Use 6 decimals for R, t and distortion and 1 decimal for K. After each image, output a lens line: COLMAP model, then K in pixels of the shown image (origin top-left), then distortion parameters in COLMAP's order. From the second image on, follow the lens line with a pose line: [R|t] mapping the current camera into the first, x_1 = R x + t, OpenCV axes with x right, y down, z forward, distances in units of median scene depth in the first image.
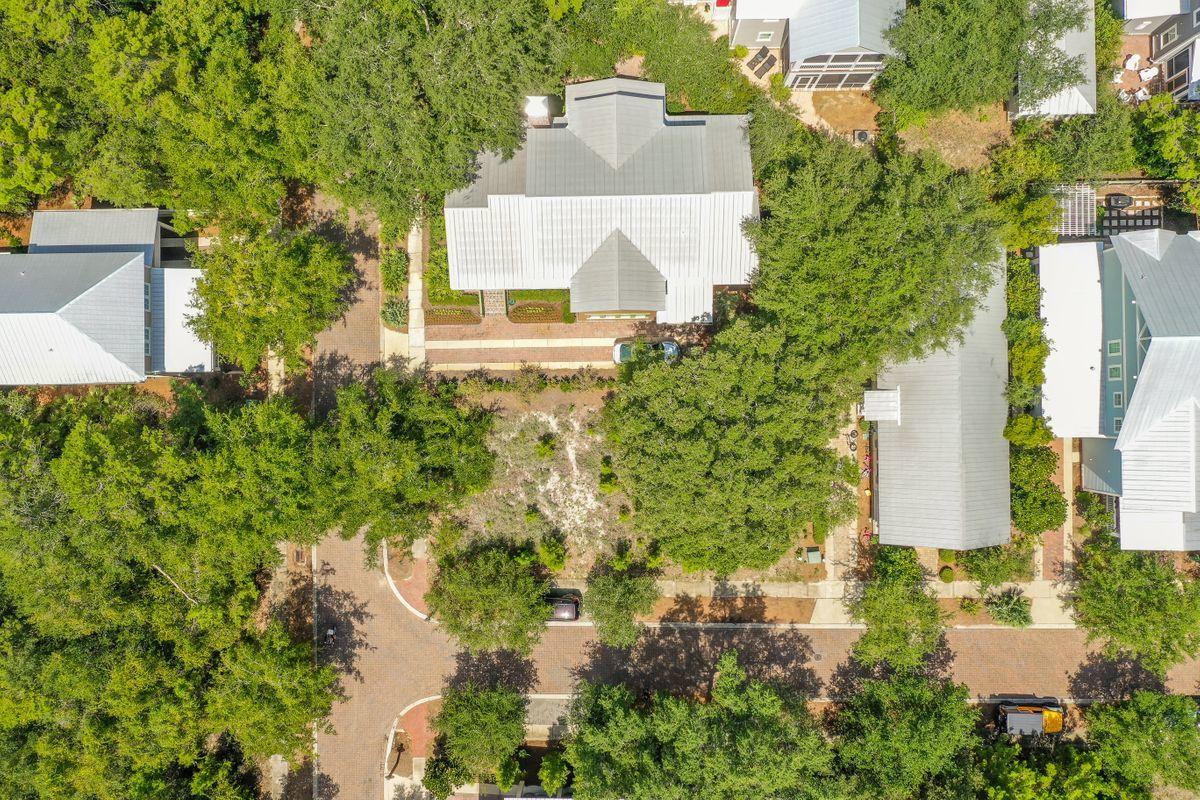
lens RADIAL K [[947.8, 0, 600.0], [0, 947.8, 400.0], [0, 0, 1]] dist [-0.003052, 0.006041]
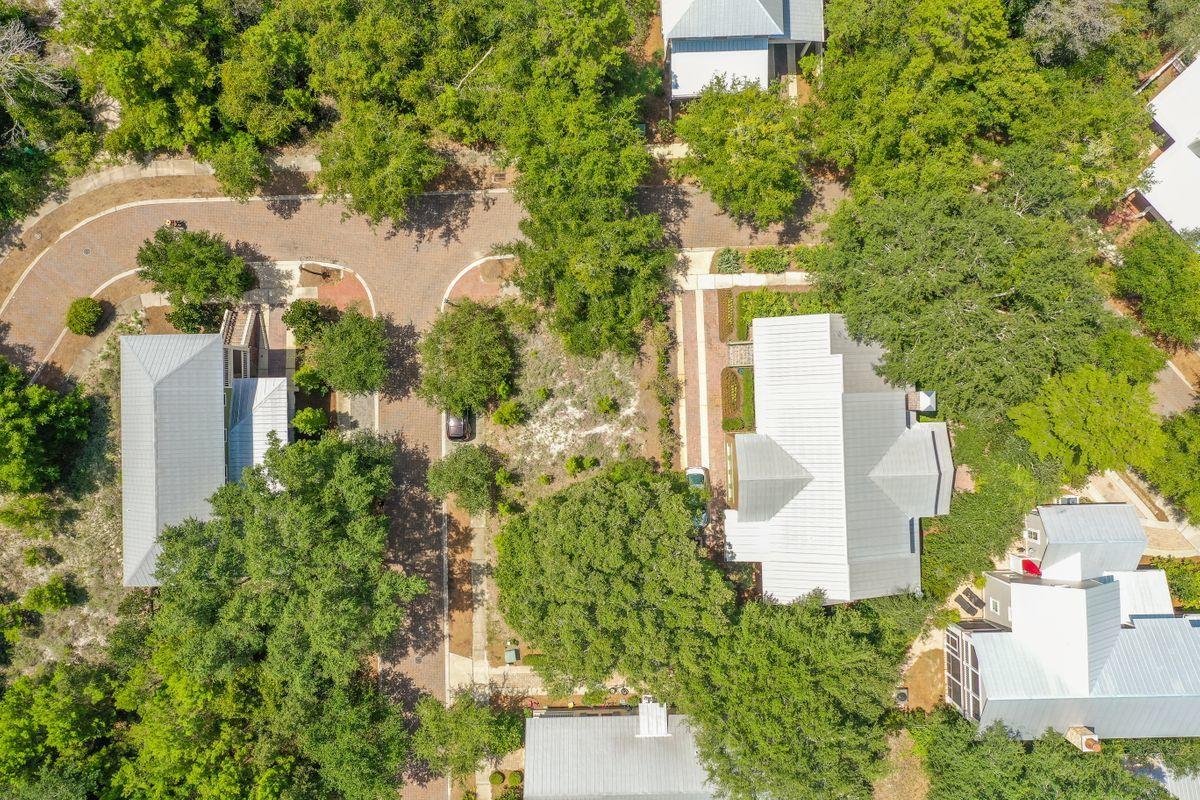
lens RADIAL K [[947.8, 0, 600.0], [0, 947.8, 400.0], [0, 0, 1]] dist [-0.003052, 0.006041]
pose [[0.018422, 0.999804, 0.007230, -0.073824], [-0.999488, 0.018226, 0.026299, 0.029756], [0.026162, -0.007711, 0.999628, -0.080460]]
